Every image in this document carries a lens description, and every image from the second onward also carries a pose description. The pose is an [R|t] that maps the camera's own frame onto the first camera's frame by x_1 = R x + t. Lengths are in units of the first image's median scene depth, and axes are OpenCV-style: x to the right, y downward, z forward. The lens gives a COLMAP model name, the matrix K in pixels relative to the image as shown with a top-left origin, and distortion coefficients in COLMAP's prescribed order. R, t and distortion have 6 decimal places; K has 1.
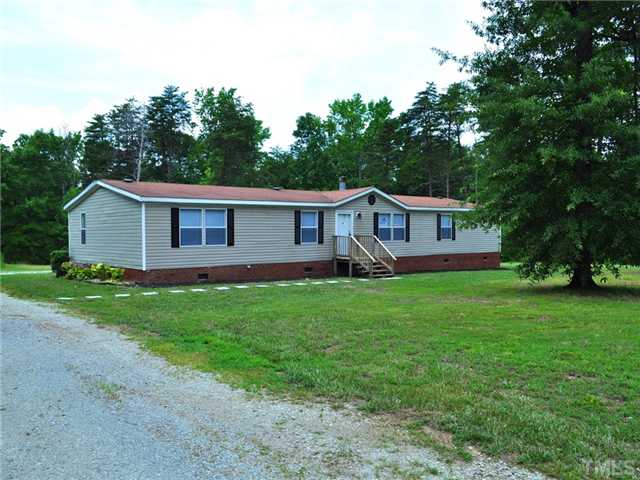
lens RADIAL K [[560.7, 0, 307.5], [0, 560.7, 240.3], [0, 0, 1]] dist [-0.052052, 0.104328]
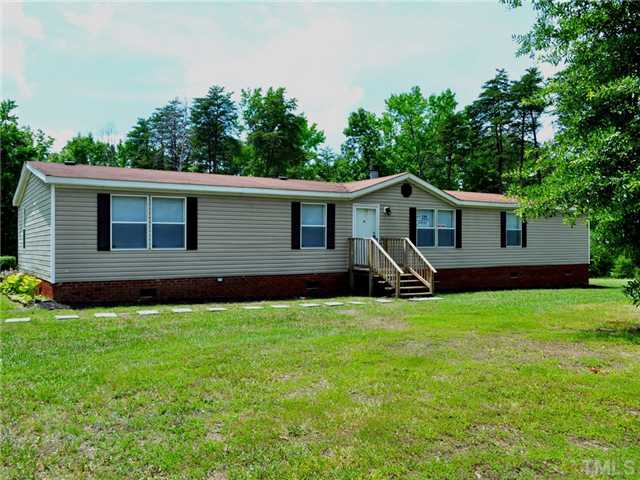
lens RADIAL K [[560.7, 0, 307.5], [0, 560.7, 240.3], [0, 0, 1]] dist [-0.052052, 0.104328]
pose [[0.991802, 0.002150, -0.127767, 0.033741], [-0.005255, 0.999699, -0.023967, 0.004835], [0.127677, 0.024441, 0.991515, 0.109178]]
